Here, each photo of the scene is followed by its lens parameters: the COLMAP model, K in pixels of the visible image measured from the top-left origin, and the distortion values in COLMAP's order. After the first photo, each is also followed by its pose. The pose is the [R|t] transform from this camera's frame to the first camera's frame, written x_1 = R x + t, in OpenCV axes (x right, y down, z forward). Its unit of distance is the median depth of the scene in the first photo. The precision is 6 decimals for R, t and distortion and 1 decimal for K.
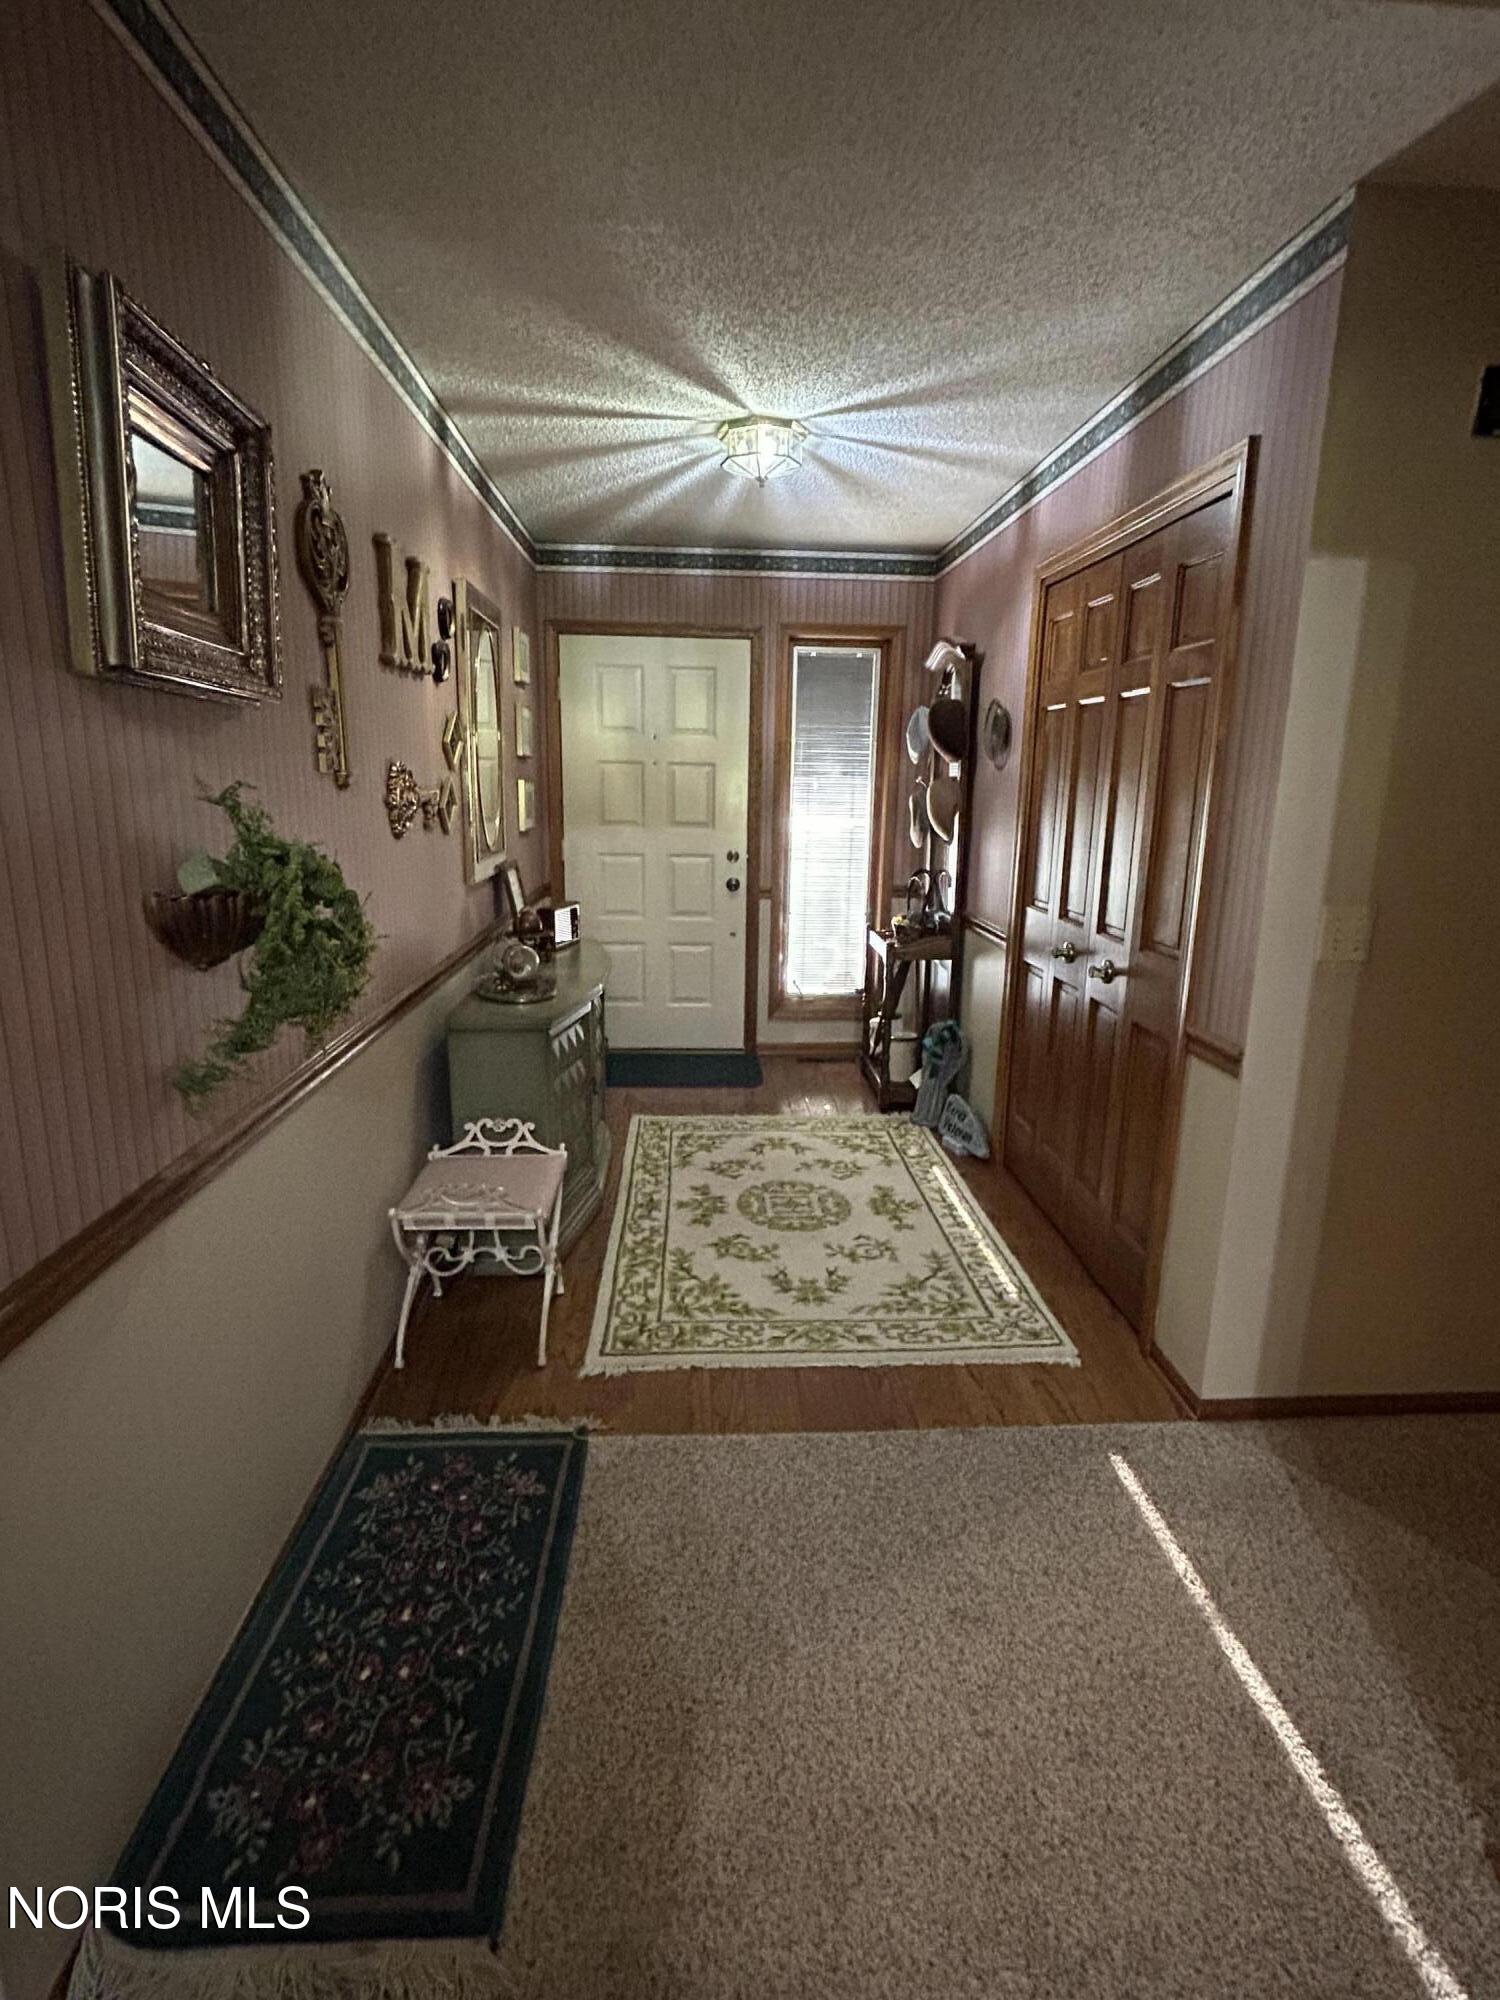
lens RADIAL K [[1006.5, 0, 751.6], [0, 1006.5, 994.6], [0, 0, 1]] dist [0.000709, 0.000041]
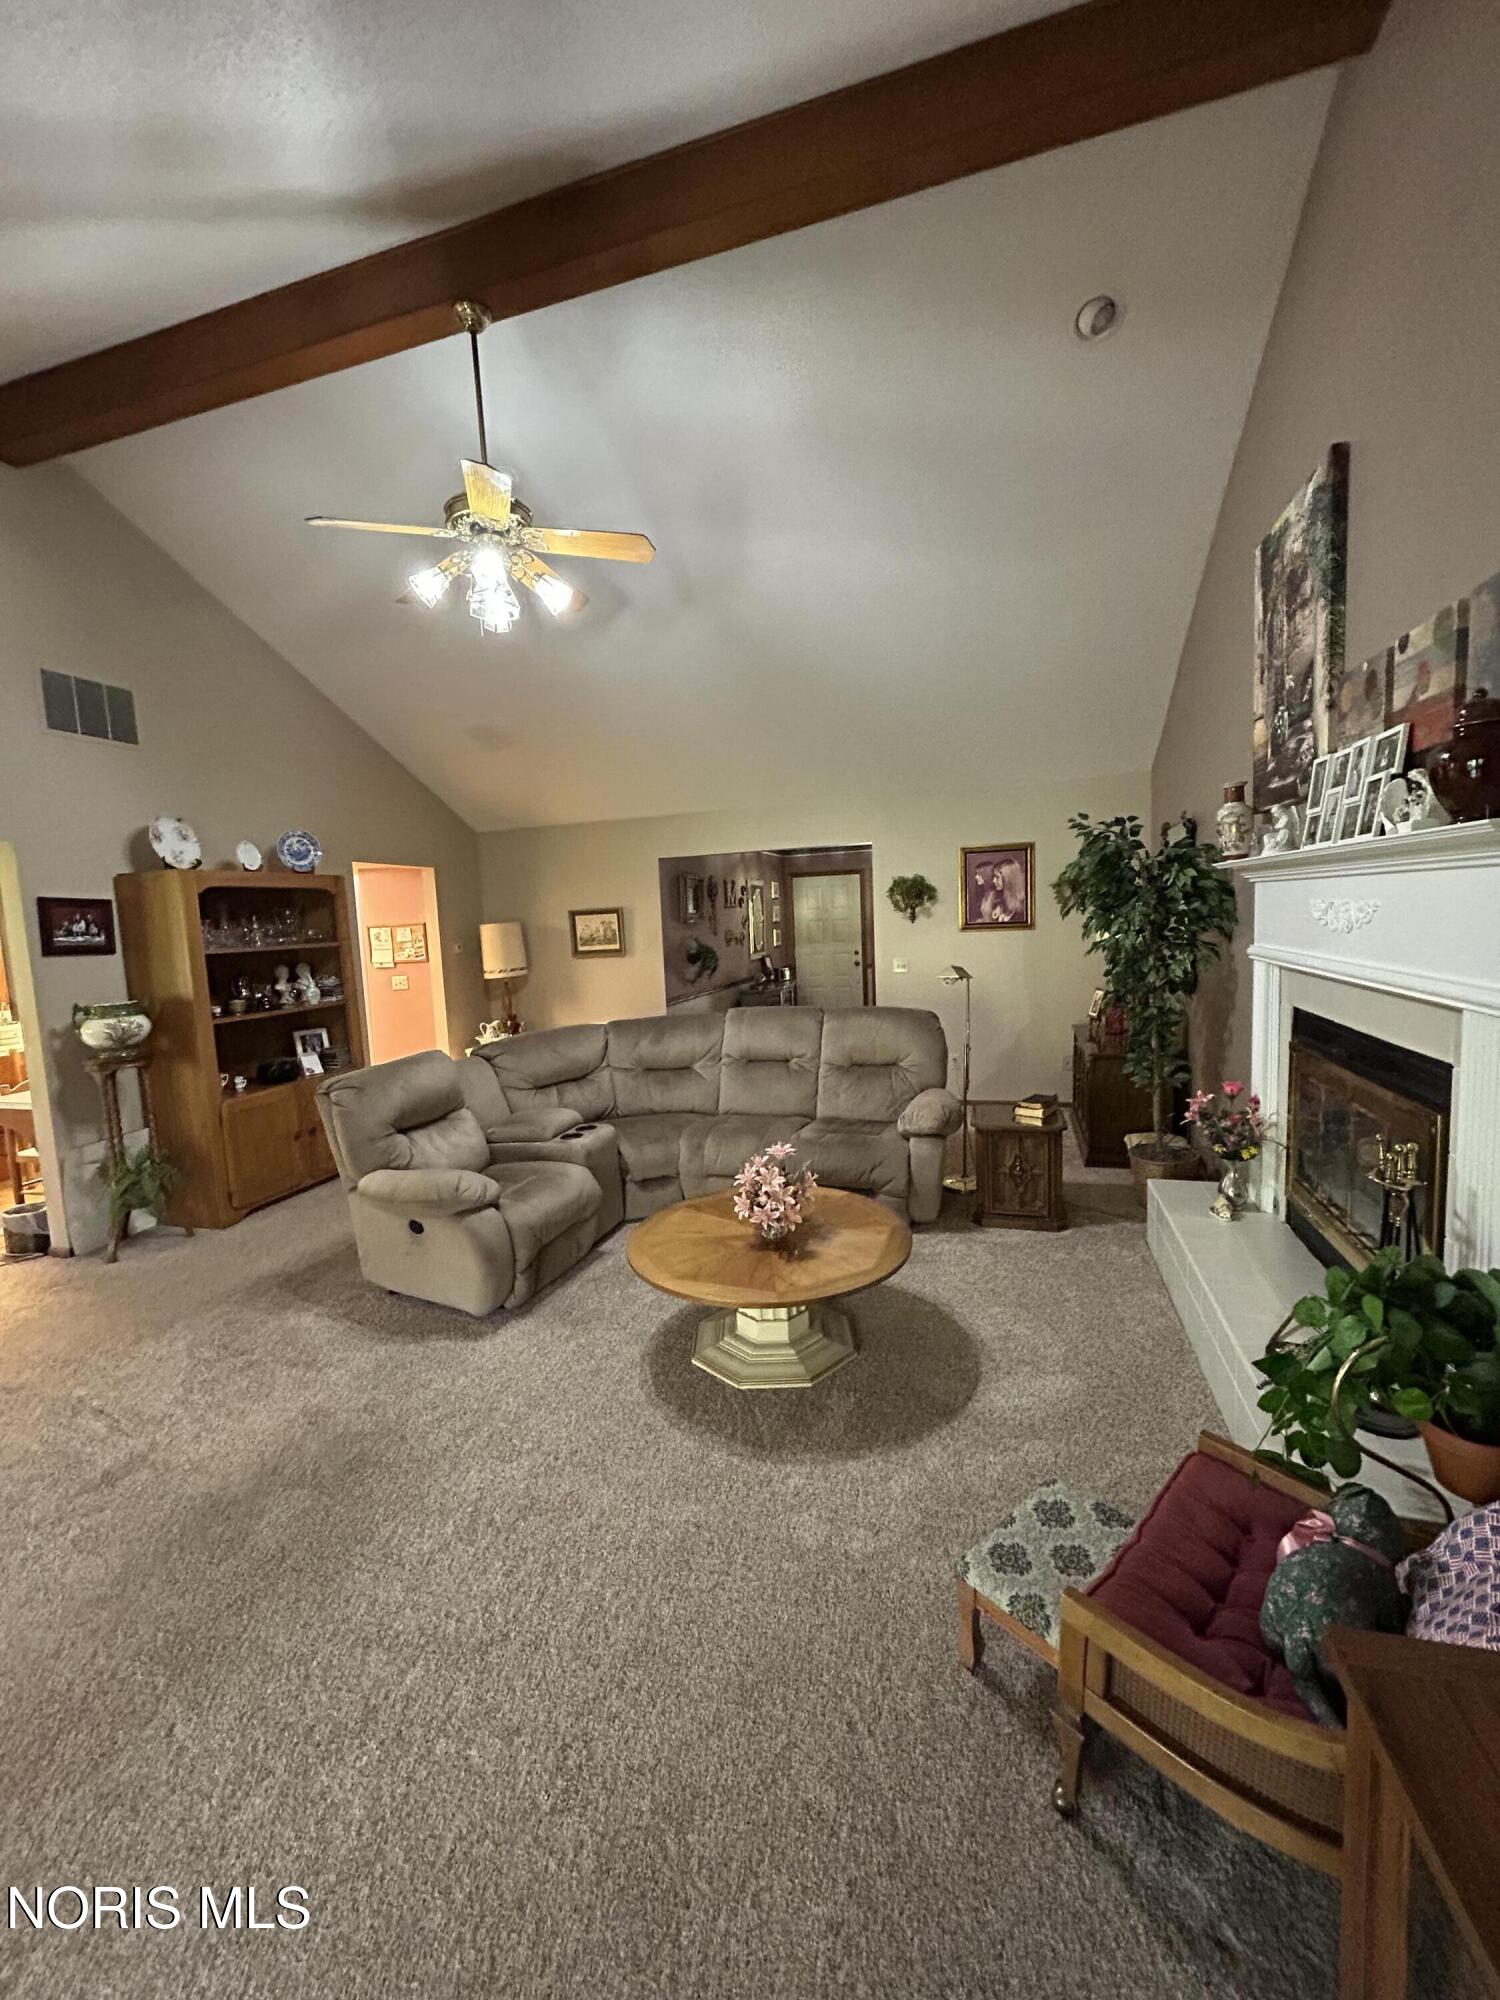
lens RADIAL K [[805.7, 0, 751.8], [0, 805.7, 1003.7], [0, 0, 1]] dist [0.011876, 0.000250]
pose [[0.933685, -0.032897, -0.356581, 0.790190], [-0.006828, 0.993955, -0.109578, 0.383893], [0.358030, 0.104746, 0.927816, -1.756283]]
